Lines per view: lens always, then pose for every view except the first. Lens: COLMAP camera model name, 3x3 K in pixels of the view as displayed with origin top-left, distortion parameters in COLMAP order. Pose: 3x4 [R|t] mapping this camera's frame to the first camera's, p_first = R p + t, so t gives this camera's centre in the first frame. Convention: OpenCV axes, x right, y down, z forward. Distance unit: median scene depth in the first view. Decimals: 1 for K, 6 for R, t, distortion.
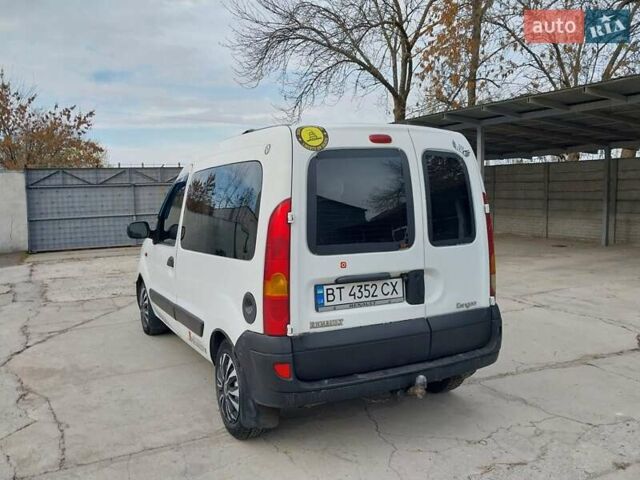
lens RADIAL K [[551.8, 0, 316.9], [0, 551.8, 224.2], [0, 0, 1]] dist [0.014734, 0.003744]
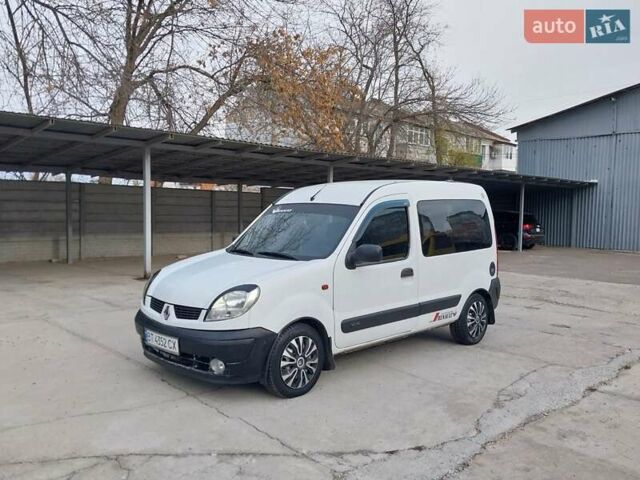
lens RADIAL K [[554.5, 0, 307.4], [0, 554.5, 240.3], [0, 0, 1]] dist [0.071770, -0.141148]
pose [[-0.277153, -0.037955, 0.960076, -1.338528], [0.048441, 0.997397, 0.053414, -0.075404], [-0.959604, 0.061311, -0.274593, 1.519461]]
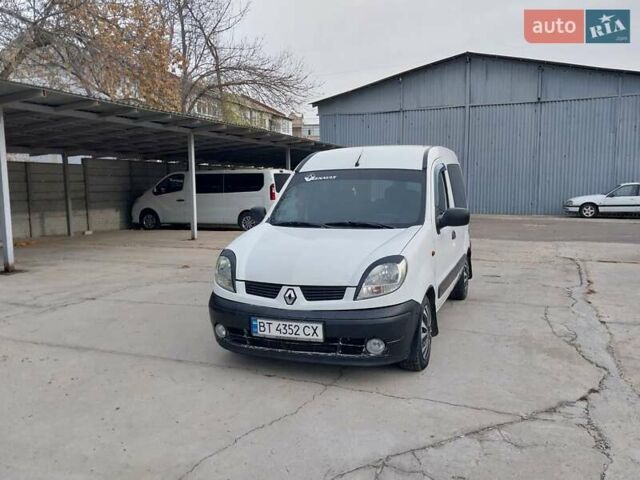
lens RADIAL K [[553.9, 0, 320.0], [0, 553.9, 240.0], [0, 0, 1]] dist [0.075896, -0.136179]
pose [[-0.664187, -0.049620, 0.745918, -0.978989], [0.068241, 0.989604, 0.126594, -0.096538], [-0.744445, 0.134985, -0.653896, 2.011323]]
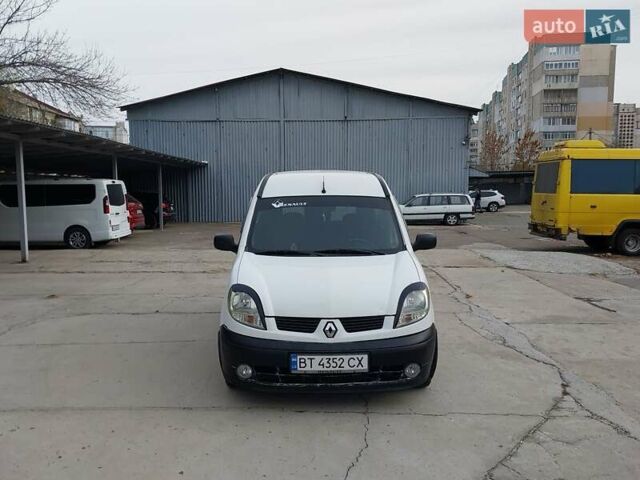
lens RADIAL K [[553.9, 0, 320.0], [0, 553.9, 240.0], [0, 0, 1]] dist [0.075896, -0.136179]
pose [[-0.894482, -0.017298, 0.446770, -0.680201], [0.050005, 0.989111, 0.138414, -0.163294], [-0.444299, 0.146149, -0.883877, 2.247523]]
